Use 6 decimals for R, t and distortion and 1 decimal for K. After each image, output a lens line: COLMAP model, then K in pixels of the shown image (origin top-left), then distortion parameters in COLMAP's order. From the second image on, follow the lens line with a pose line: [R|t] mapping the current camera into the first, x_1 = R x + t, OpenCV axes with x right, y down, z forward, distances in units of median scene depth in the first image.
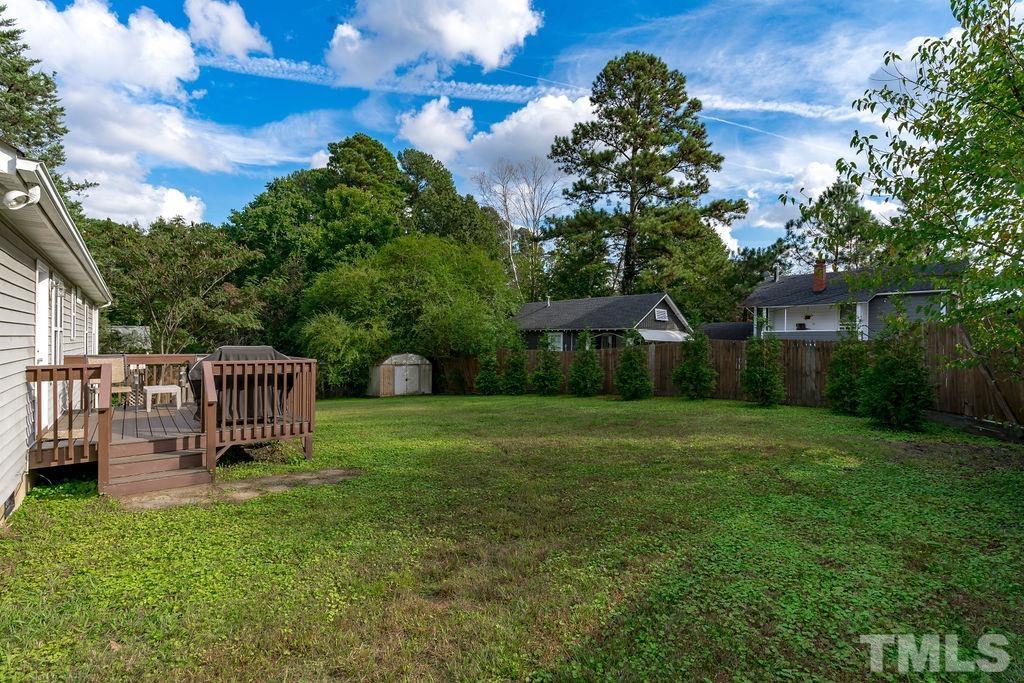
lens RADIAL K [[466.5, 0, 514.4], [0, 466.5, 345.6], [0, 0, 1]] dist [-0.004808, 0.002847]
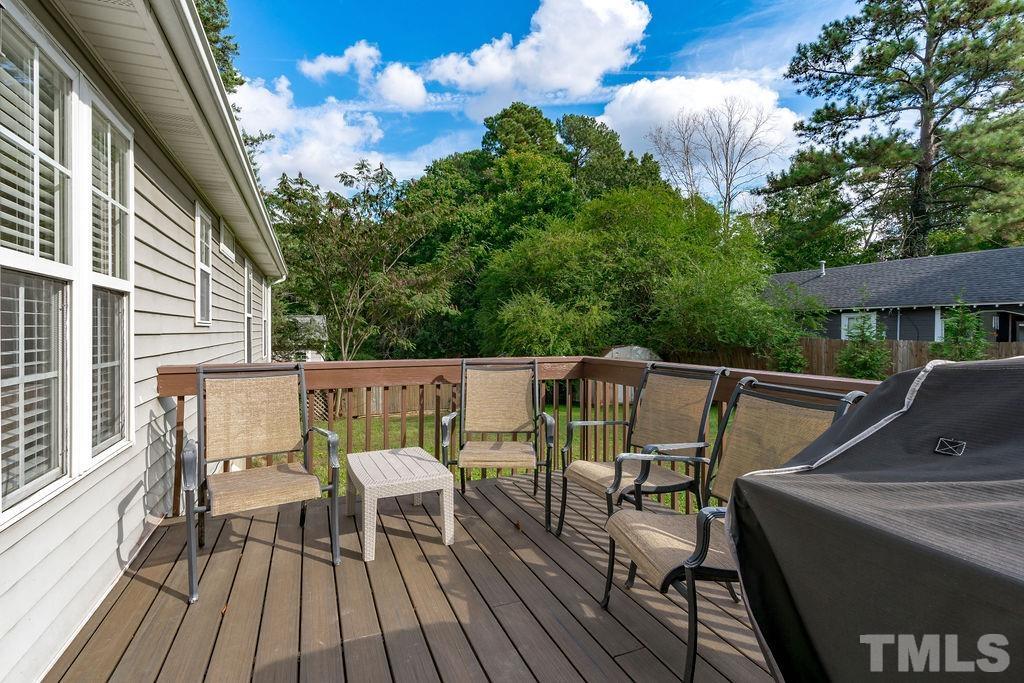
lens RADIAL K [[466.5, 0, 508.4], [0, 466.5, 337.0], [0, 0, 1]] dist [-0.004808, 0.002847]
pose [[0.960366, -0.007388, -0.278645, -0.144017], [0.008825, 0.999953, 0.003905, -0.000569], [0.278603, -0.006209, 0.960386, 0.172309]]
